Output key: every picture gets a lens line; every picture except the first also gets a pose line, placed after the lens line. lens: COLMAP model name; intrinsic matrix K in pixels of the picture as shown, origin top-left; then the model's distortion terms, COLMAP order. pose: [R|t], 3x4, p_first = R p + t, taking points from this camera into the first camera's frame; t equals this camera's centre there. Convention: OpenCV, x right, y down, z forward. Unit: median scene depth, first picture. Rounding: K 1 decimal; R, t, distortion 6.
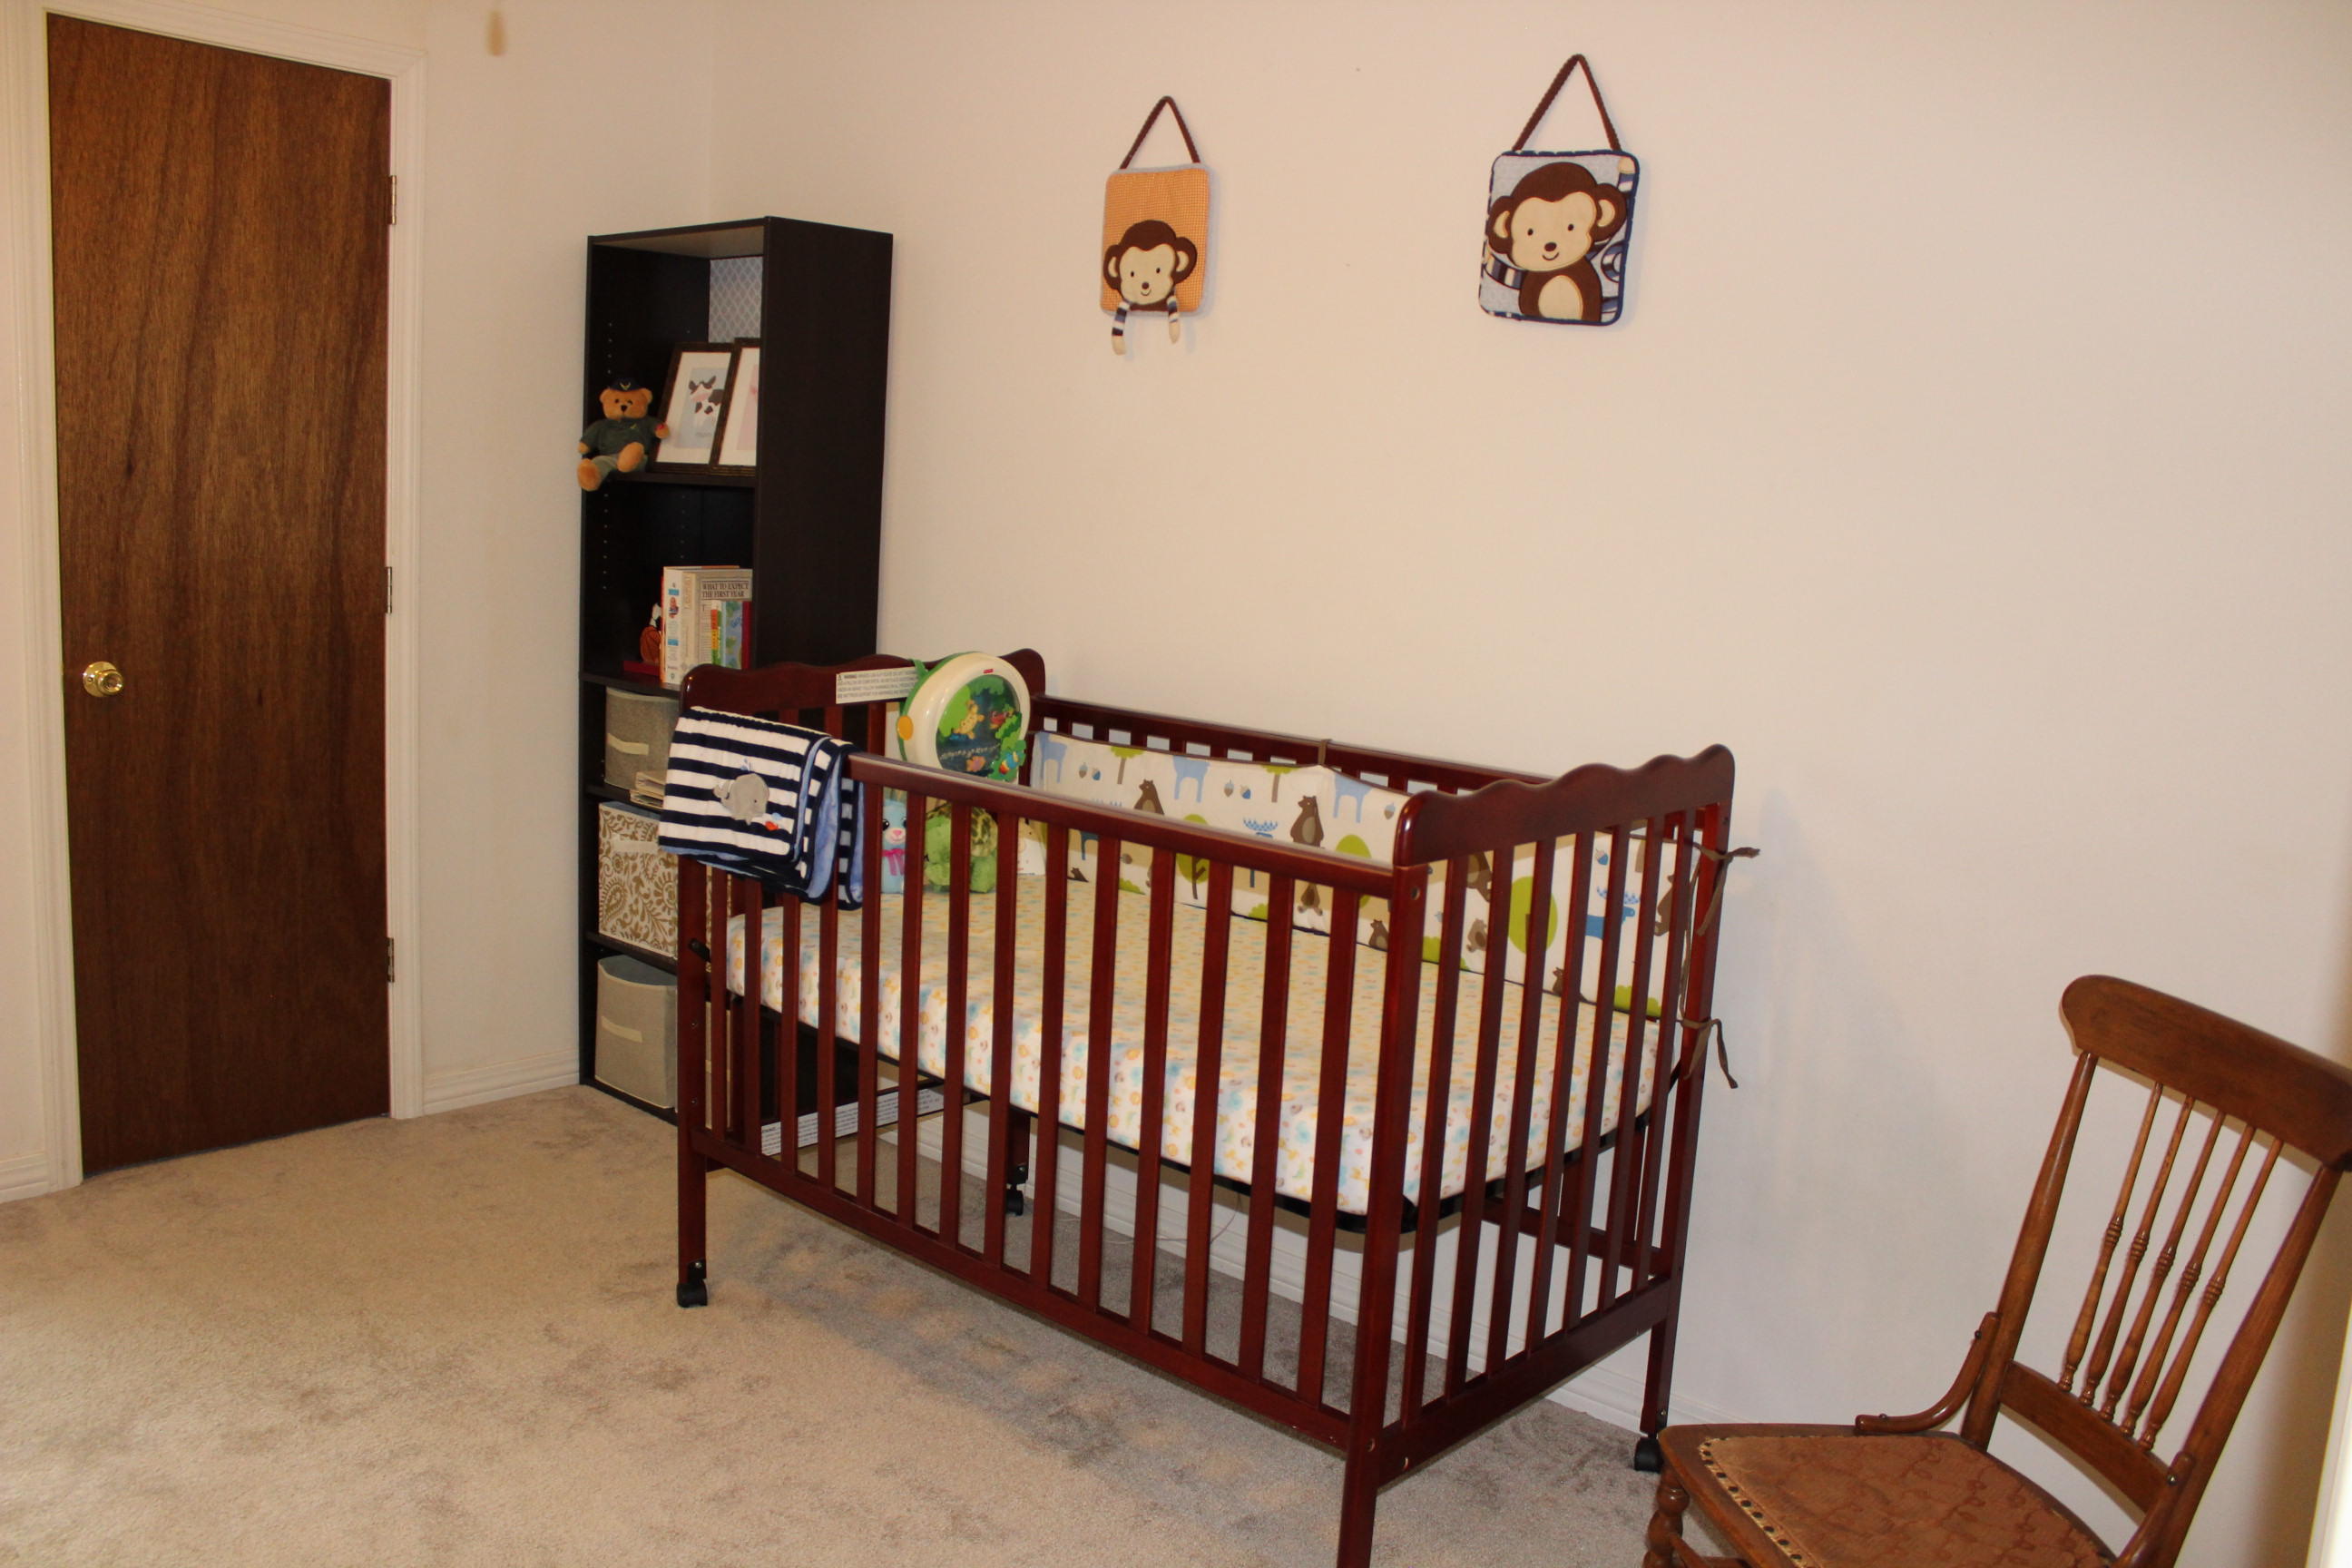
lens RADIAL K [[1962.6, 0, 1162.5], [0, 1962.6, 806.3], [0, 0, 1]] dist [-0.166232, 0.147604]
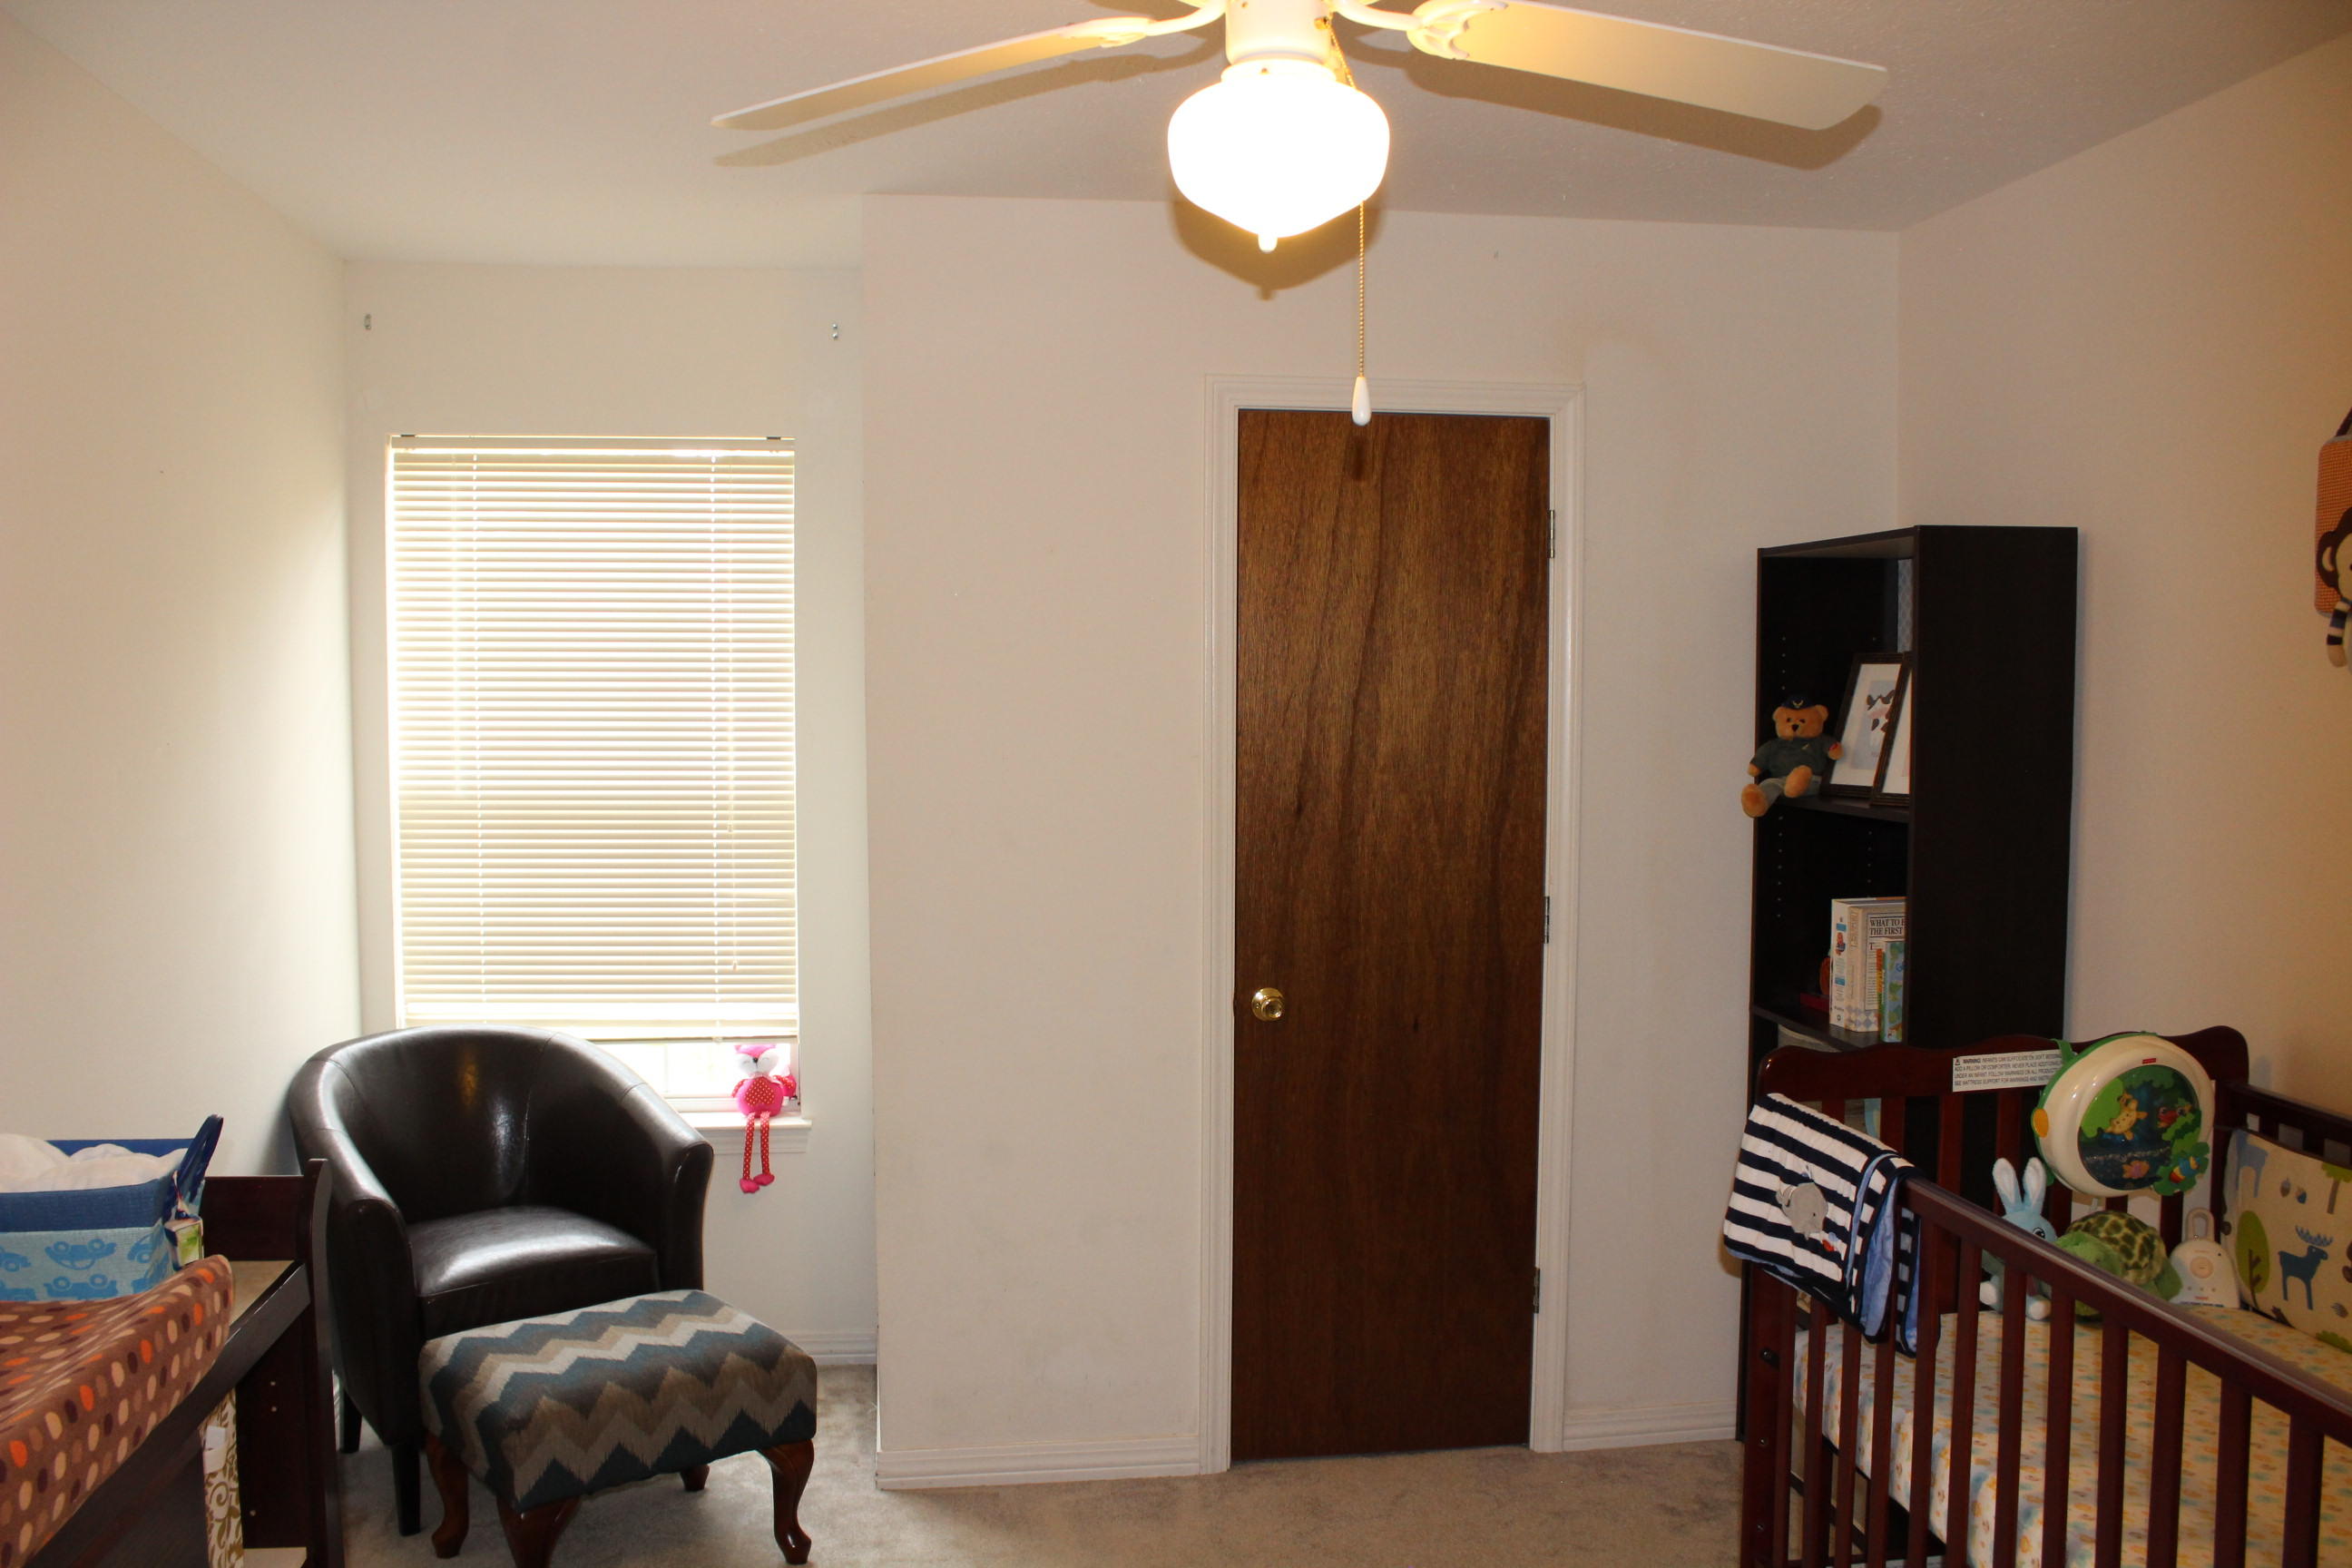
lens RADIAL K [[1962.6, 0, 1169.6], [0, 1962.6, 782.6], [0, 0, 1]] dist [-0.166232, 0.147604]
pose [[0.754878, -0.012590, -0.655744, 0.122953], [-0.064974, 0.993462, -0.093871, -0.082658], [0.652638, 0.113467, 0.749125, 0.114628]]
